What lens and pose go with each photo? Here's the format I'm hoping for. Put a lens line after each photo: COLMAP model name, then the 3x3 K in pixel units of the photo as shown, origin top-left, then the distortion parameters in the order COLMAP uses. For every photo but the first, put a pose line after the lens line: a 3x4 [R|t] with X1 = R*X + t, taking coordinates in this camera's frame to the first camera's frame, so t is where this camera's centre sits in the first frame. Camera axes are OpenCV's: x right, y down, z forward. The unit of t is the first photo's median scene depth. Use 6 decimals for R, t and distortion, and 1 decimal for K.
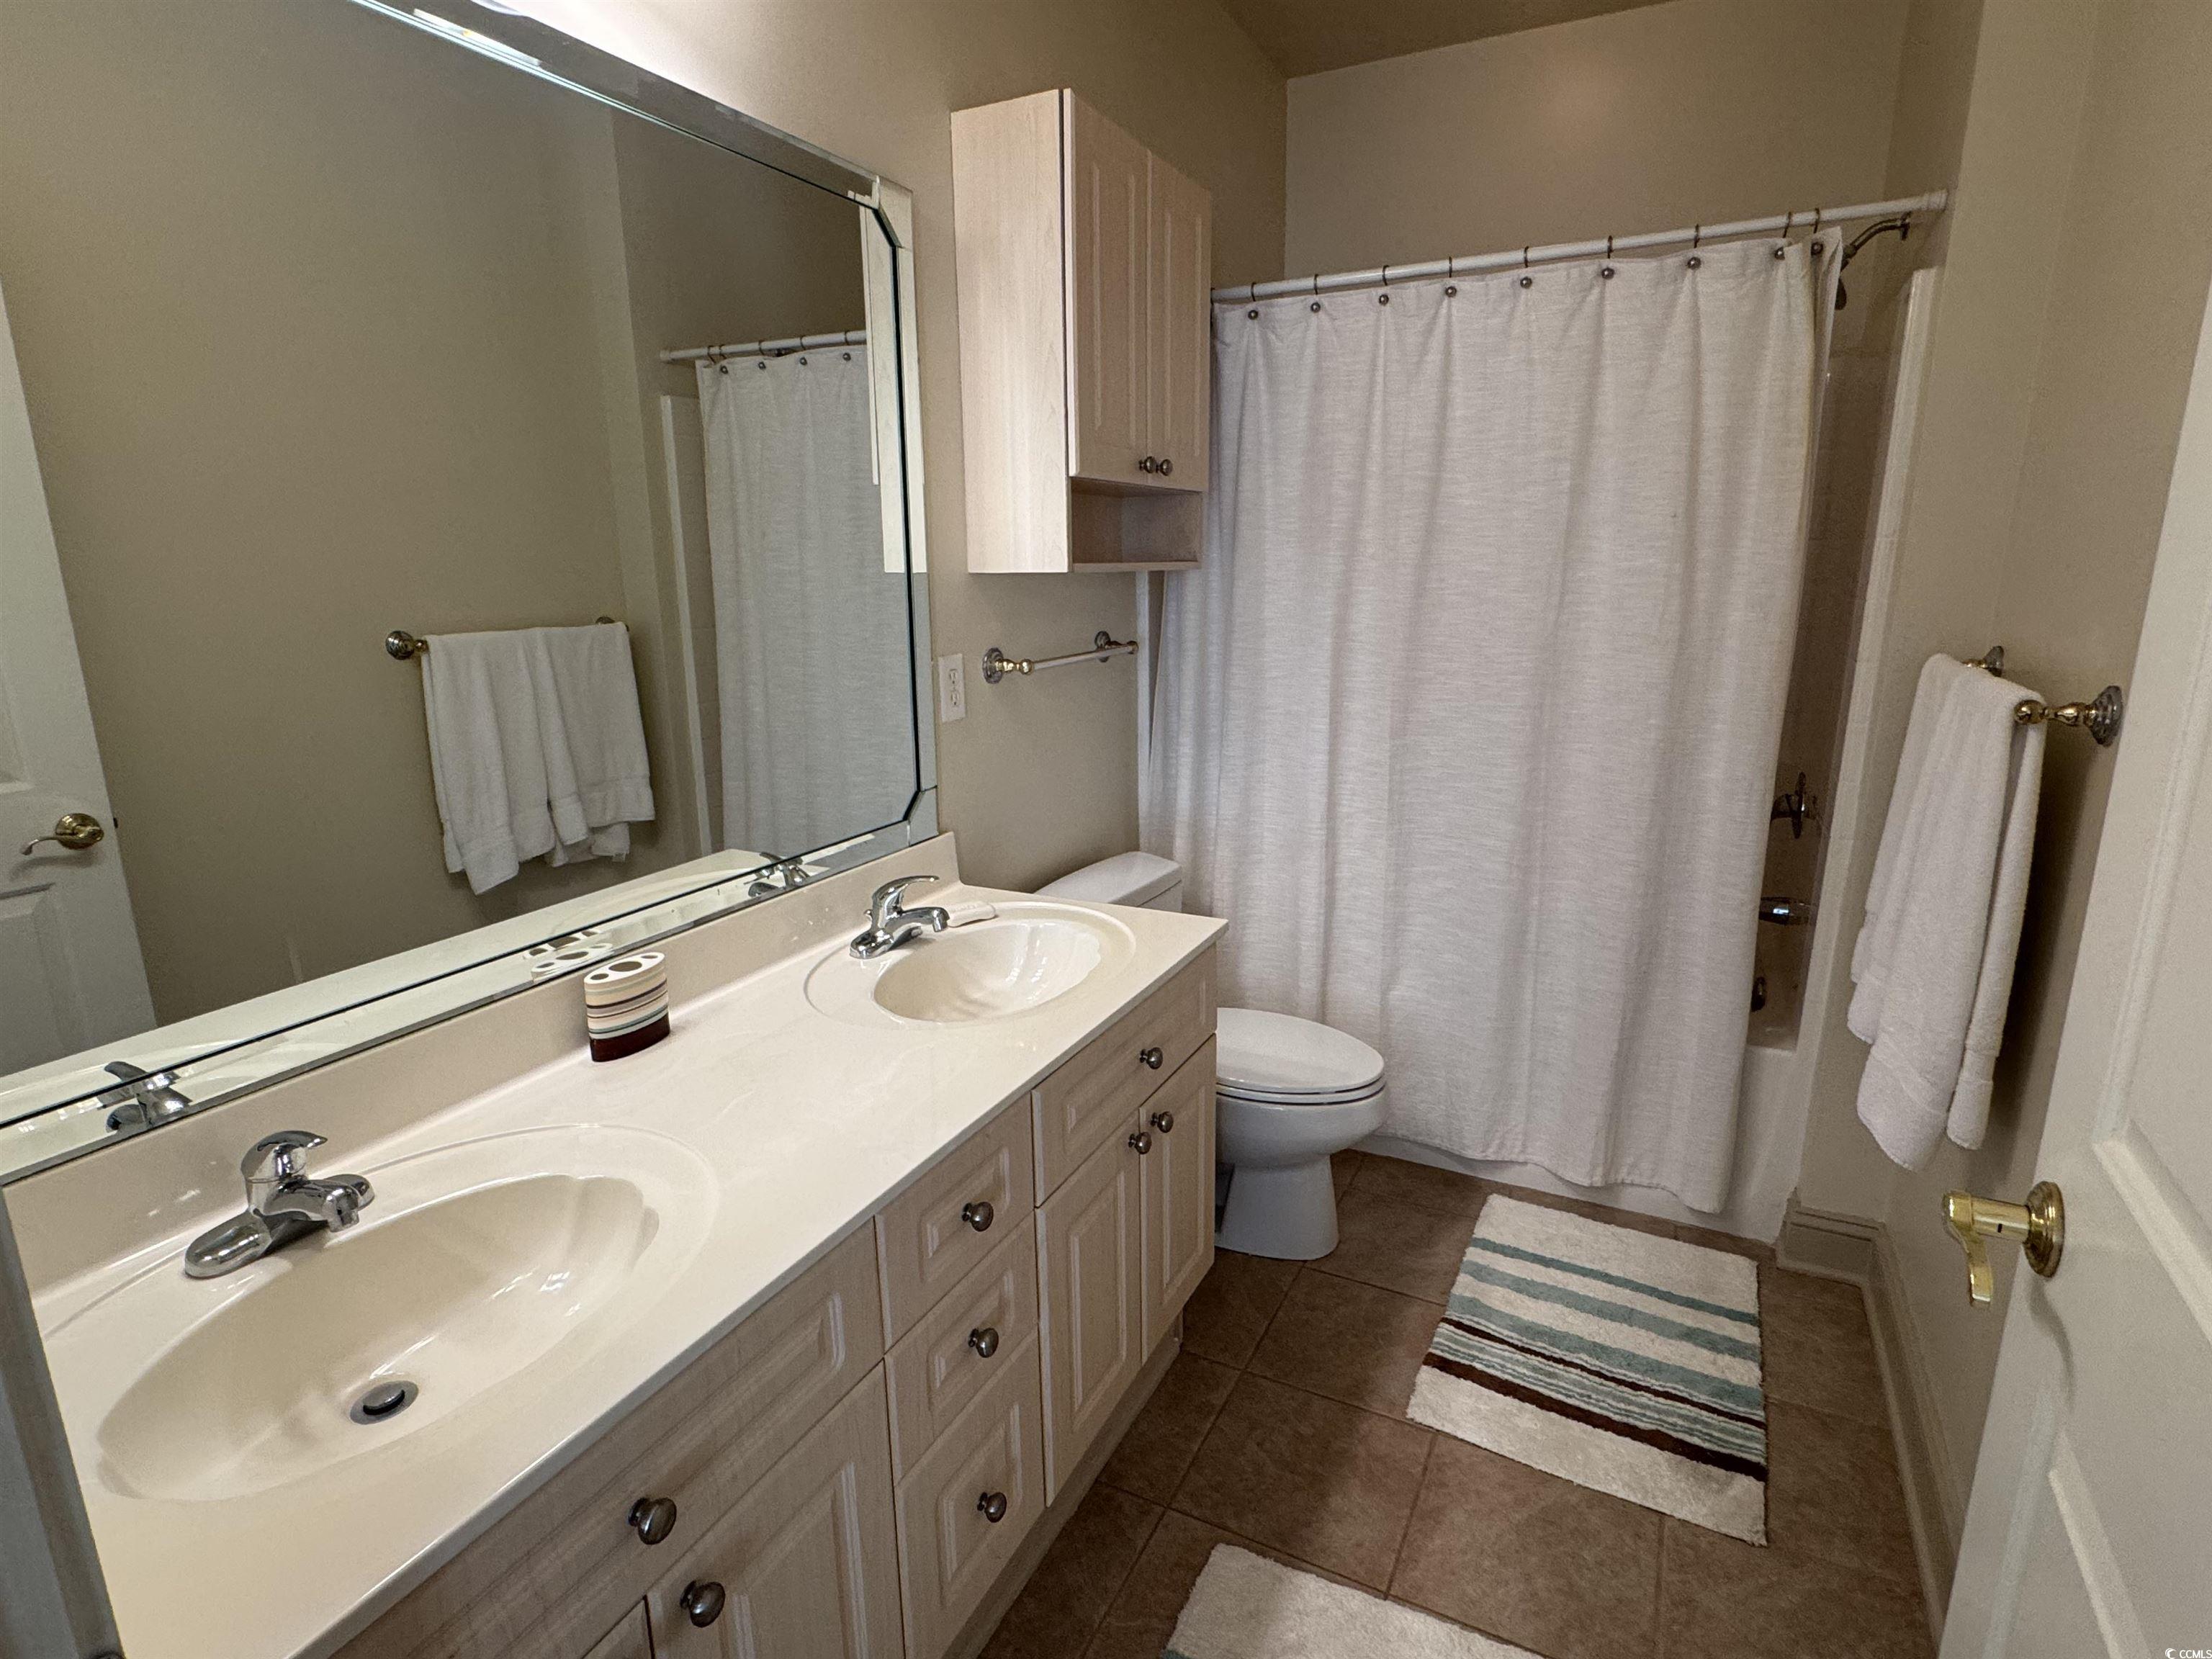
lens RADIAL K [[1141.1, 0, 1105.0], [0, 1141.1, 822.0], [0, 0, 1]] dist [-0.006269, -0.000505]
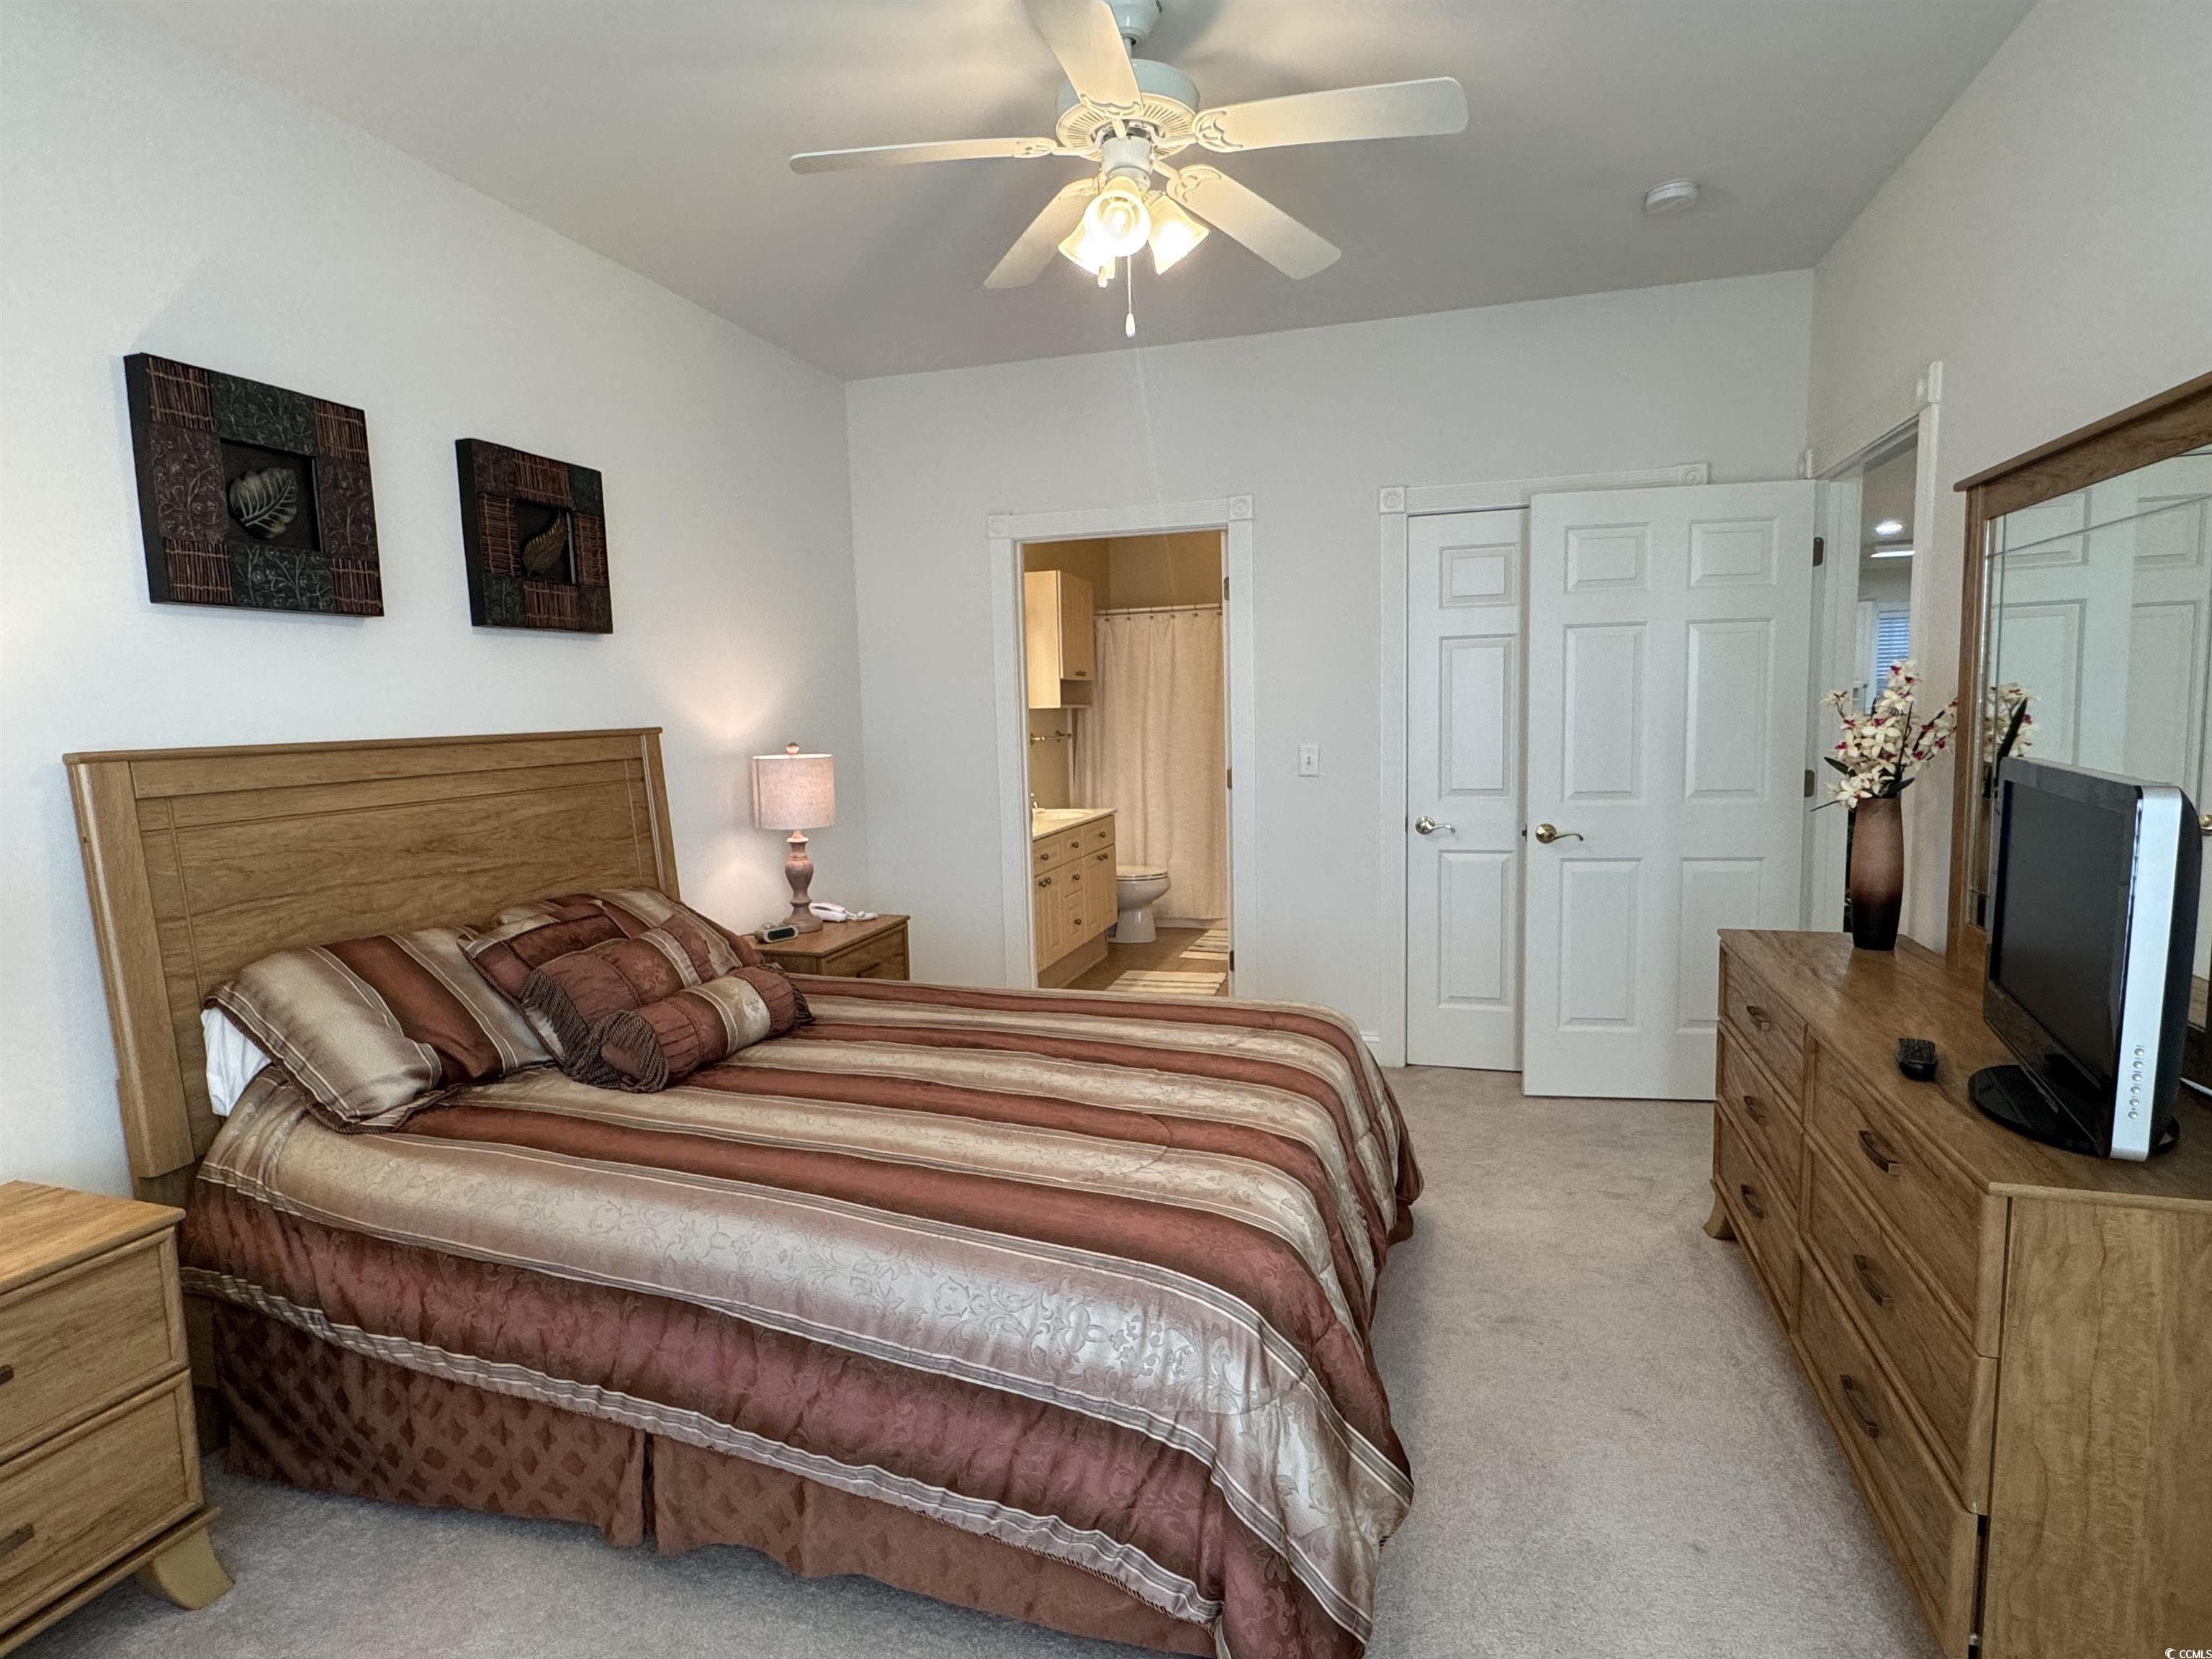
lens RADIAL K [[1141.1, 0, 1105.0], [0, 1141.1, 830.0], [0, 0, 1]] dist [-0.006269, -0.000505]
pose [[0.983895, -0.035180, 0.175252, -0.385919], [0.055704, 0.991963, -0.113604, 0.393468], [-0.169847, 0.121537, 0.977947, -1.691854]]
